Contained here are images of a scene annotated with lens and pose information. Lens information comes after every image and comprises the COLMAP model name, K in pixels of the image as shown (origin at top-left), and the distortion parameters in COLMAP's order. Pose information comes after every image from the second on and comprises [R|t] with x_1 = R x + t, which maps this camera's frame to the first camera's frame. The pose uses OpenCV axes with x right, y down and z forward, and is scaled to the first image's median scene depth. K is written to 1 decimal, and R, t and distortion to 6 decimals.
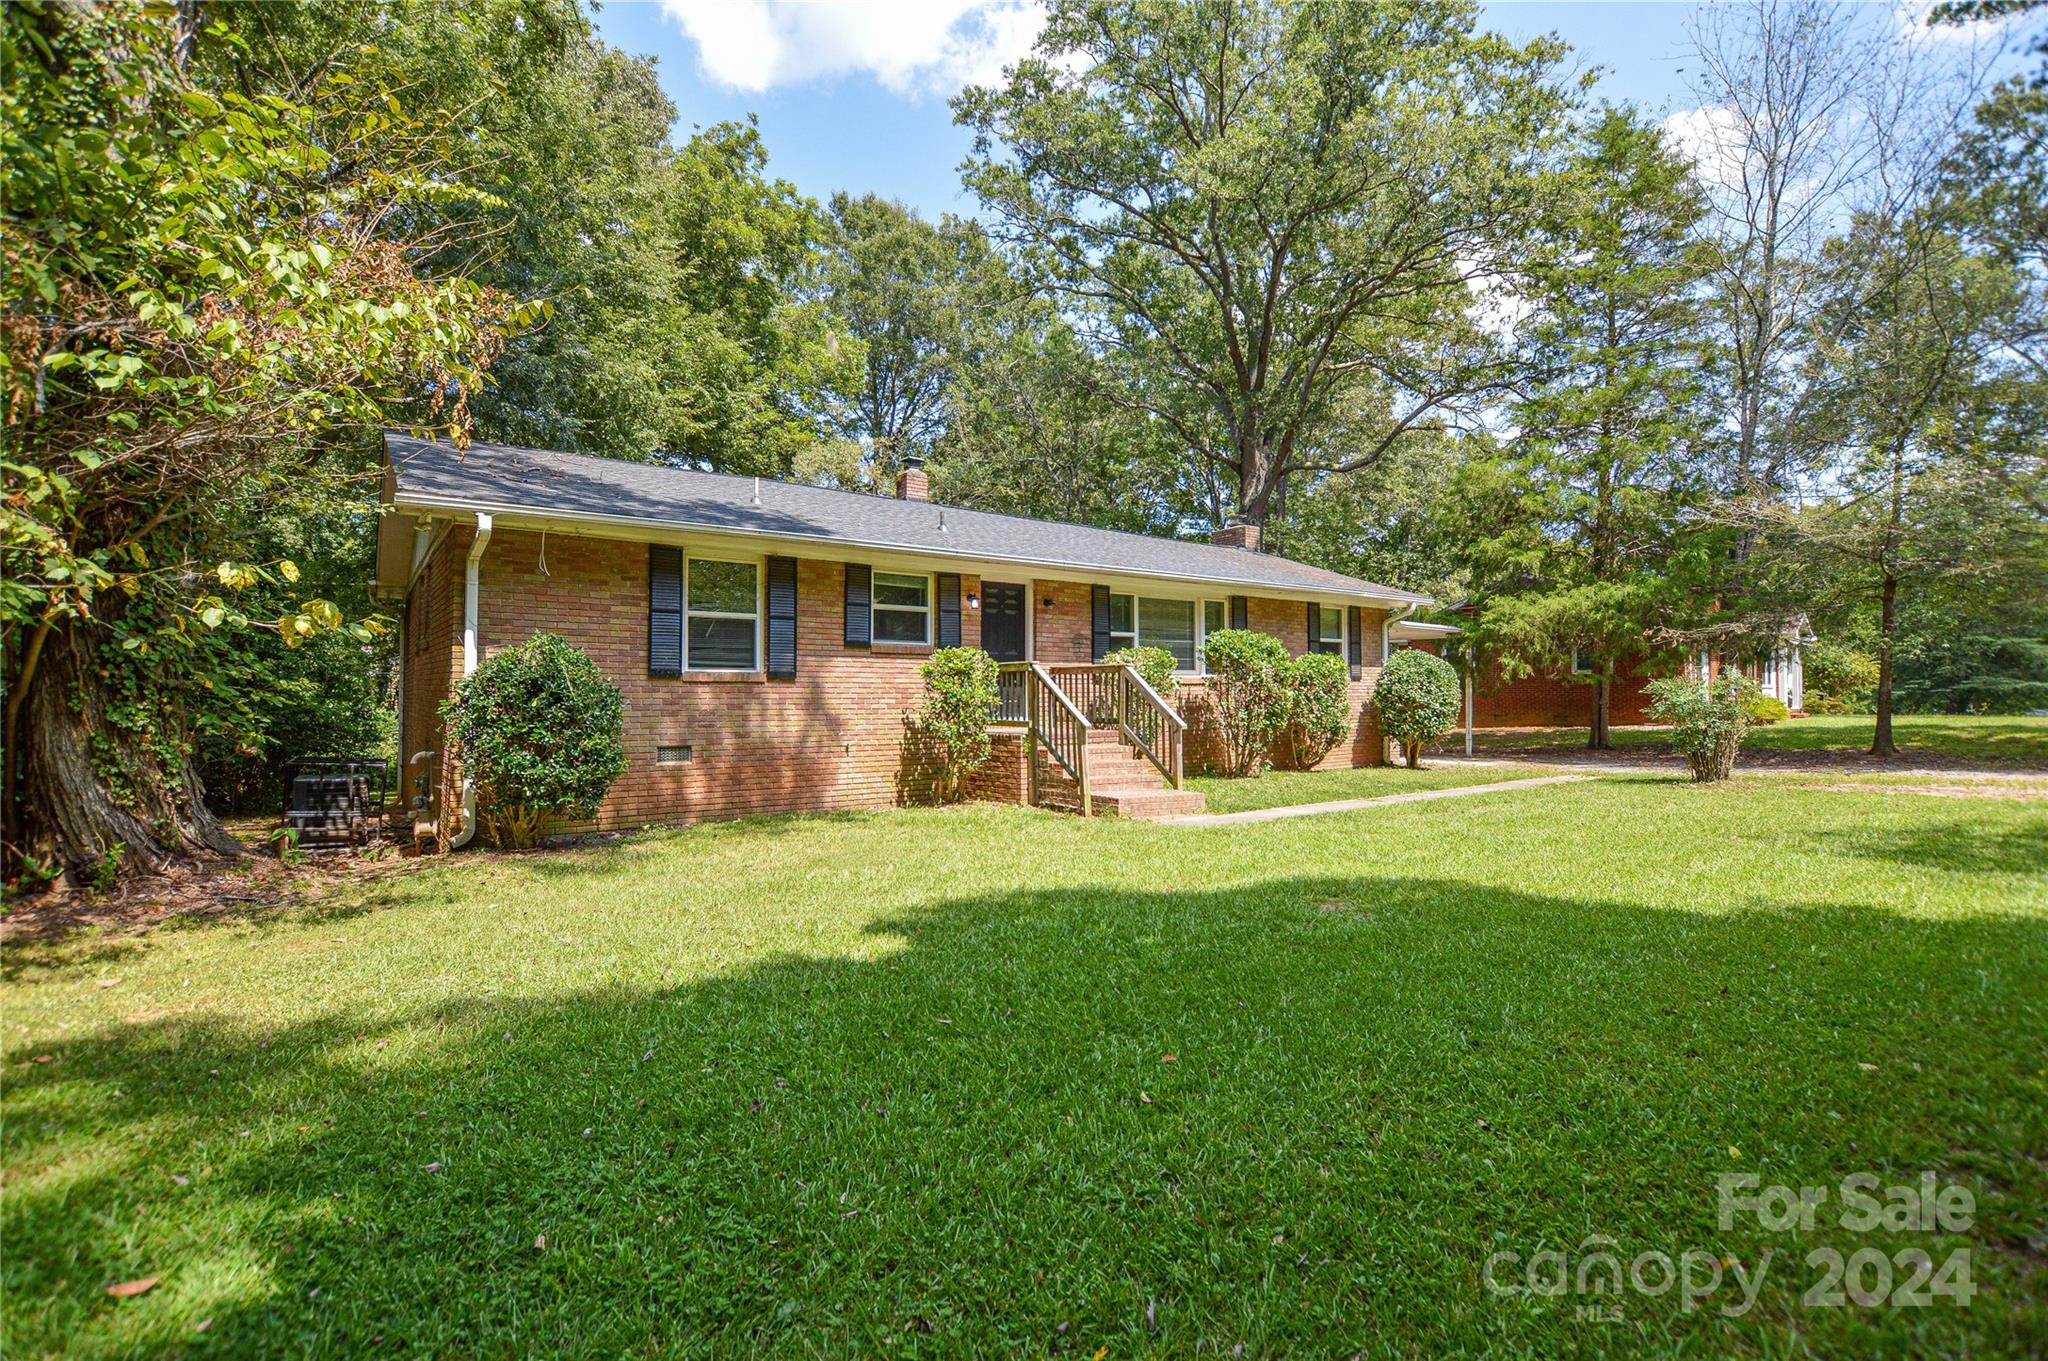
lens RADIAL K [[873.0, 0, 1024.0], [0, 873.0, 680.5], [0, 0, 1]] dist [0.000459, 0.000156]
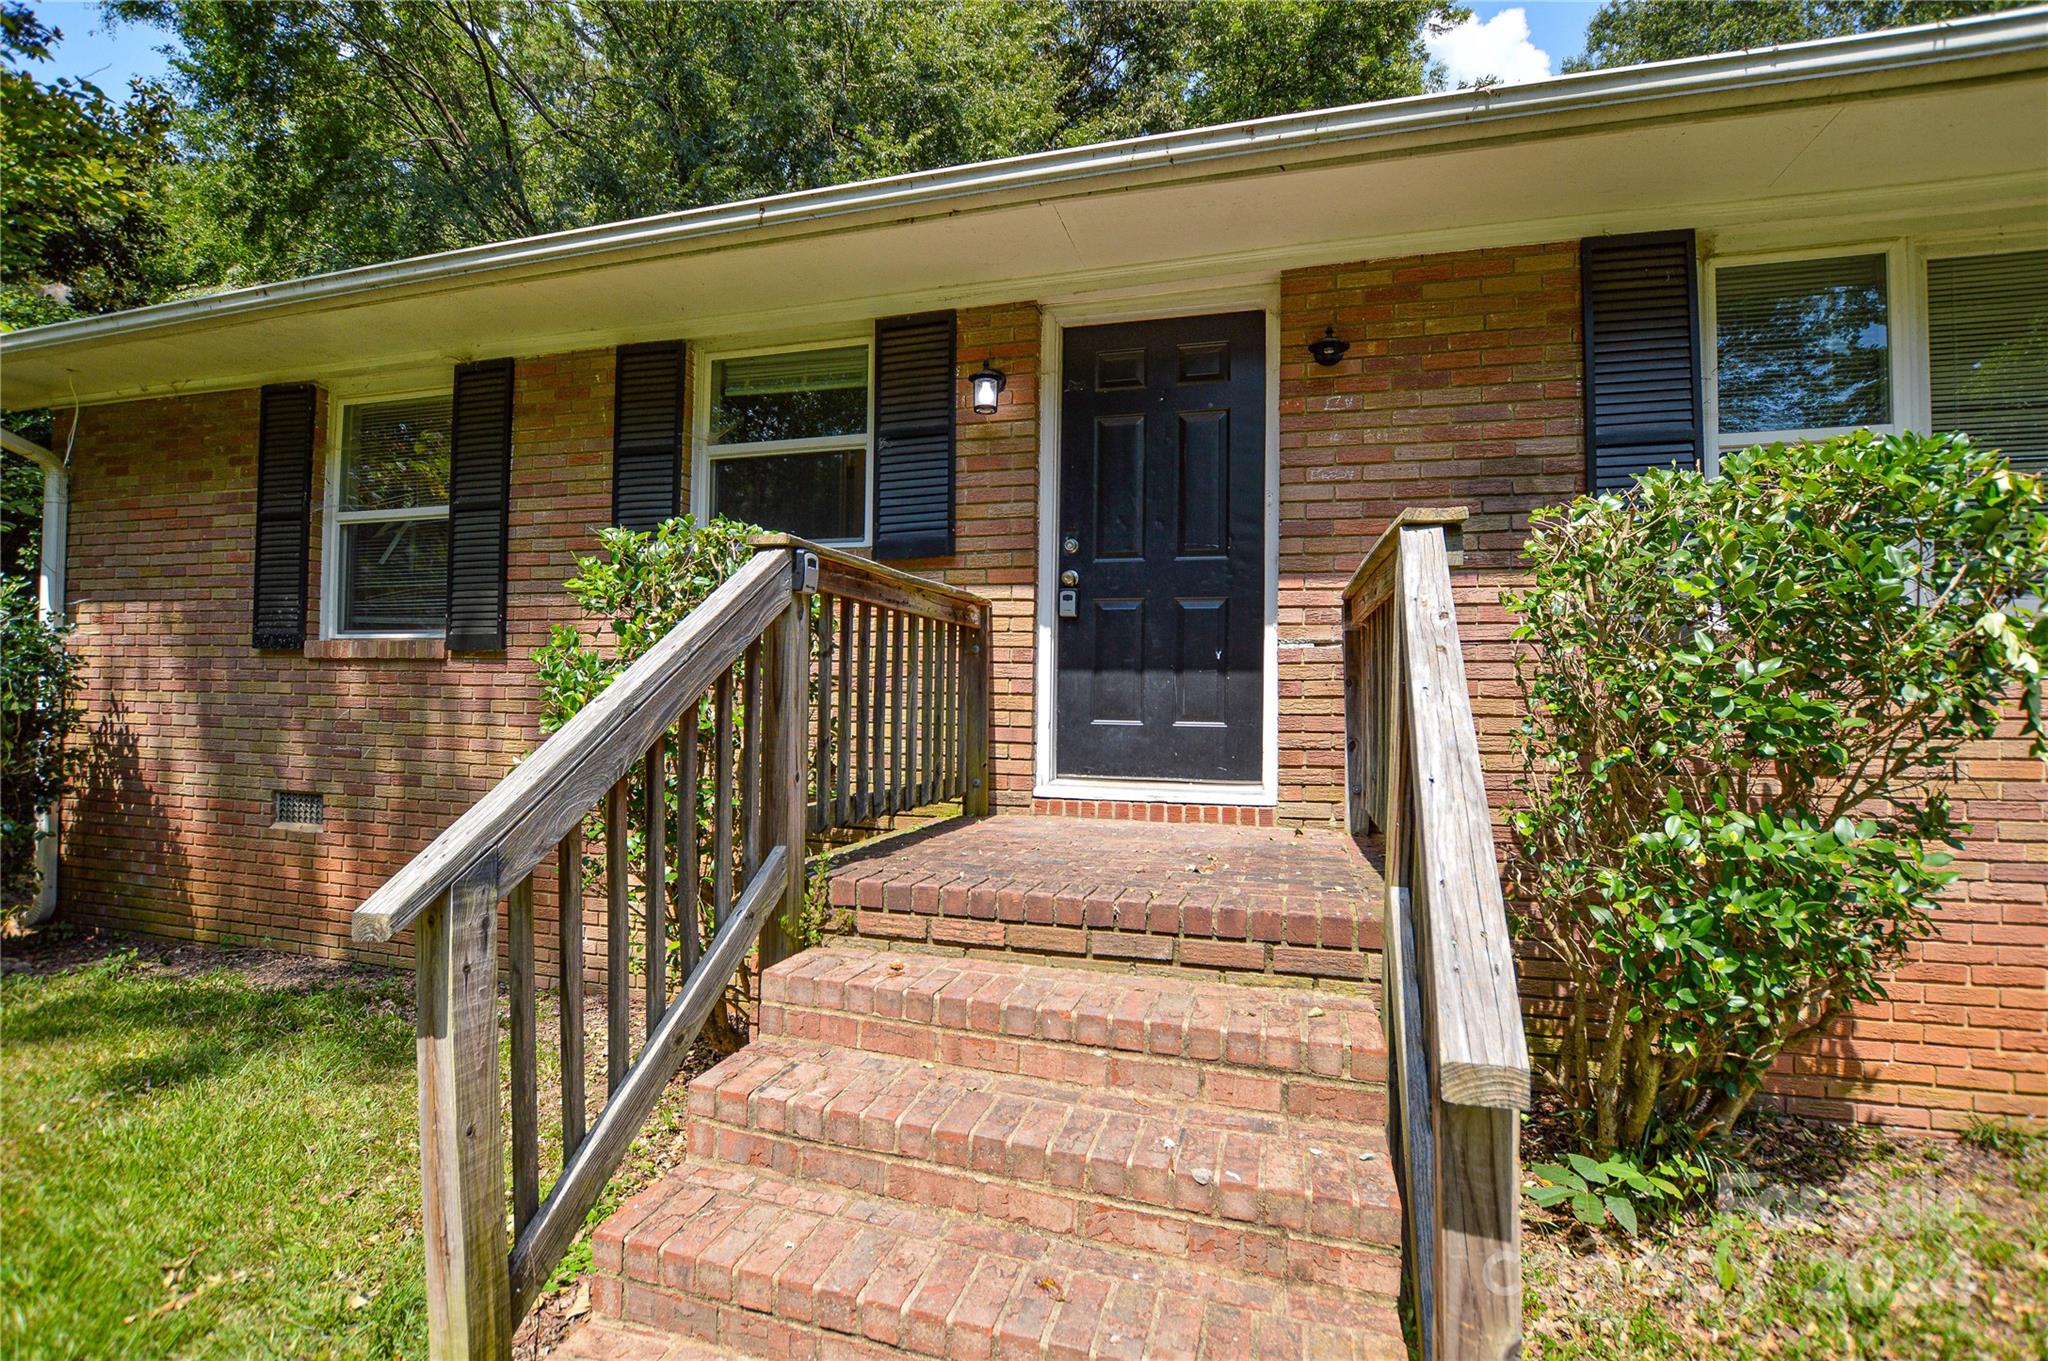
lens RADIAL K [[938.9, 0, 1015.2], [0, 938.9, 683.1], [0, 0, 1]] dist [-0.028452, 0.000583]
pose [[0.605359, -0.006971, -0.795922, 0.171241], [-0.007449, 0.999868, -0.014422, 0.012992], [0.795917, 0.014659, 0.605228, 0.685287]]
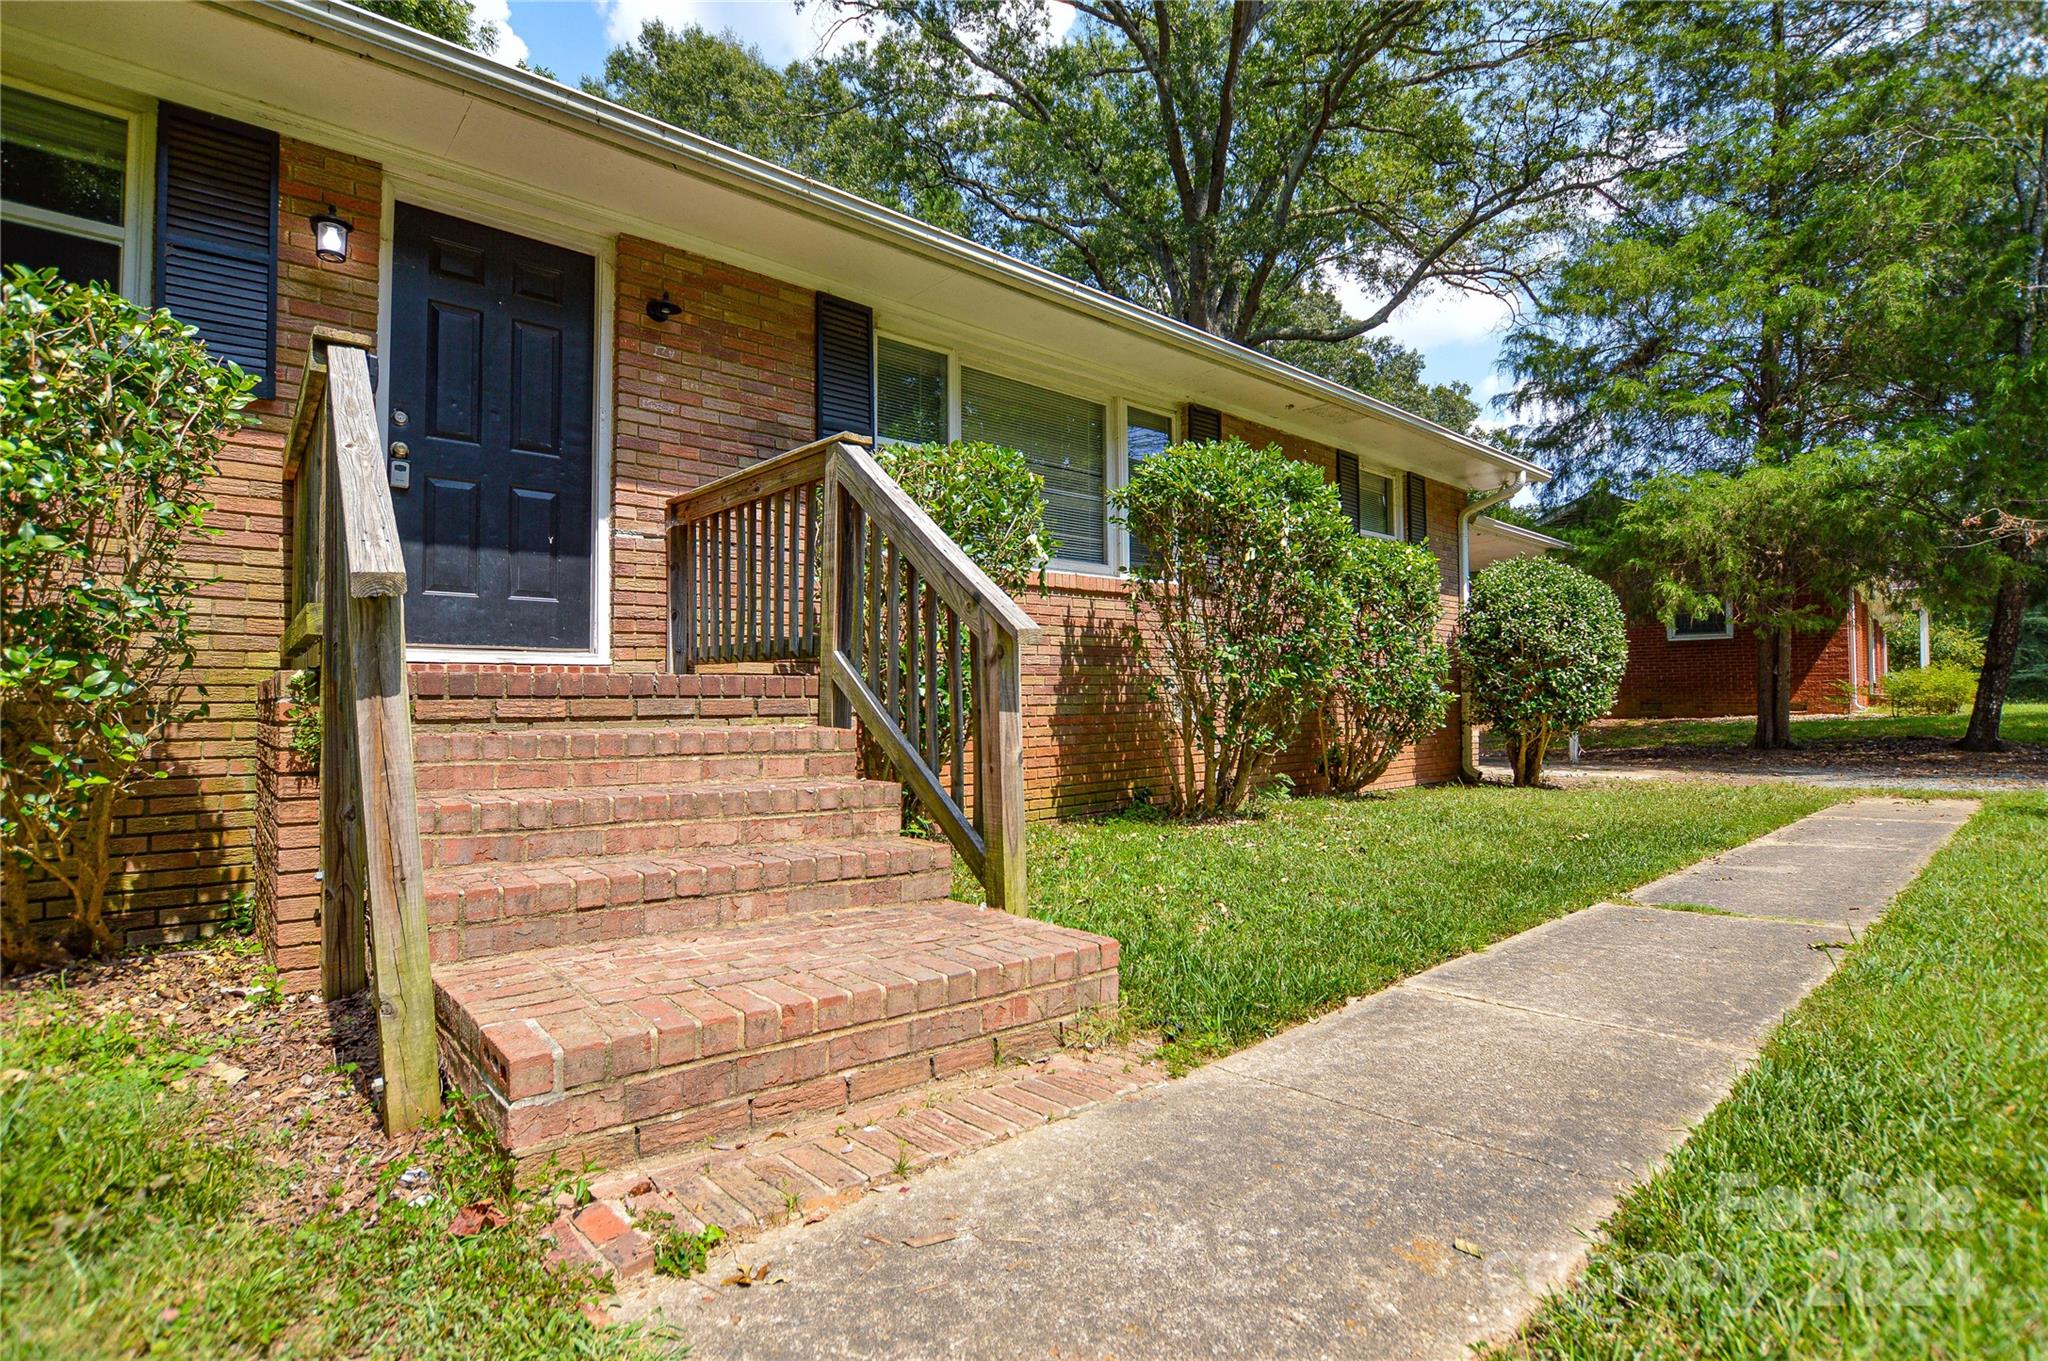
lens RADIAL K [[938.9, 0, 1015.2], [0, 938.9, 683.1], [0, 0, 1]] dist [-0.028452, 0.000583]
pose [[0.997095, -0.000894, 0.076165, 0.121957], [0.001233, 0.999990, -0.004402, 0.050229], [-0.076161, 0.004483, 0.997085, 0.572660]]
